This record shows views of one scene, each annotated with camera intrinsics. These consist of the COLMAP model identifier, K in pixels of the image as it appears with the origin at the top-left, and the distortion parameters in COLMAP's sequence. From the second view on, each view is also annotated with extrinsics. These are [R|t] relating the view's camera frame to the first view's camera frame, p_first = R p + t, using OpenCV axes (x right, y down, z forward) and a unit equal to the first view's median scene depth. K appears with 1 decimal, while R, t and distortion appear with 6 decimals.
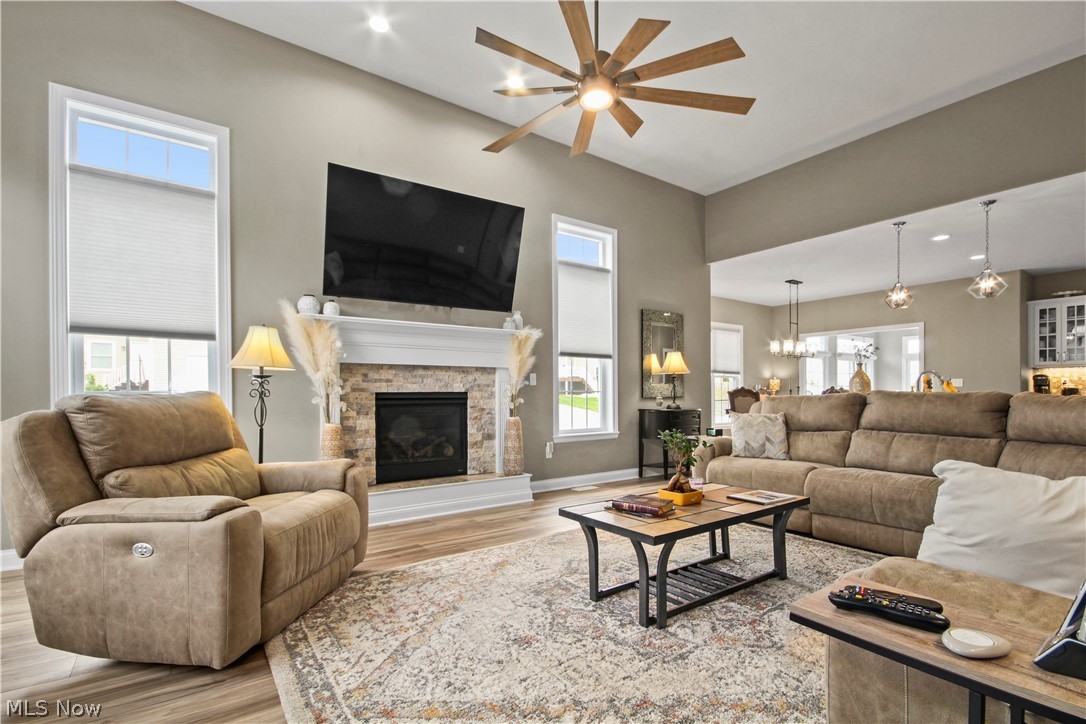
lens RADIAL K [[496.1, 0, 541.8], [0, 496.1, 392.3], [0, 0, 1]] dist [0.008969, -0.000037]
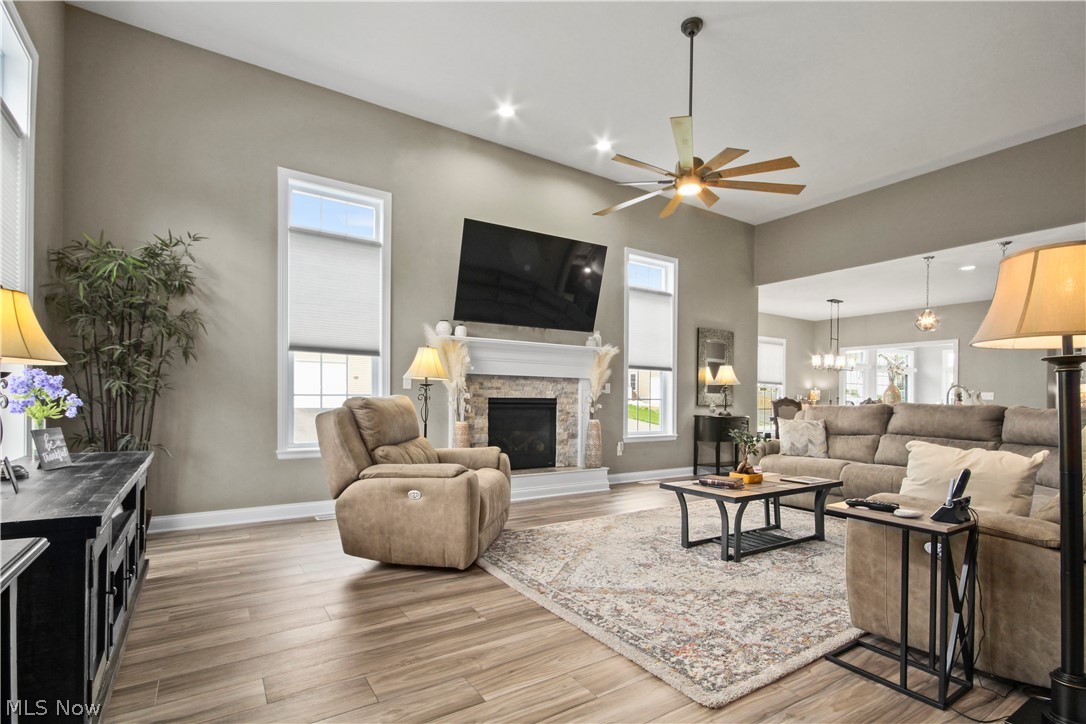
lens RADIAL K [[519.7, 0, 543.8], [0, 519.7, 397.4], [0, 0, 1]] dist [0.003495, 0.000926]
pose [[0.999053, 0.015470, -0.040673, -0.166290], [-0.015524, 0.999879, -0.000999, -0.001061], [0.040652, 0.001629, 0.999172, -0.338387]]
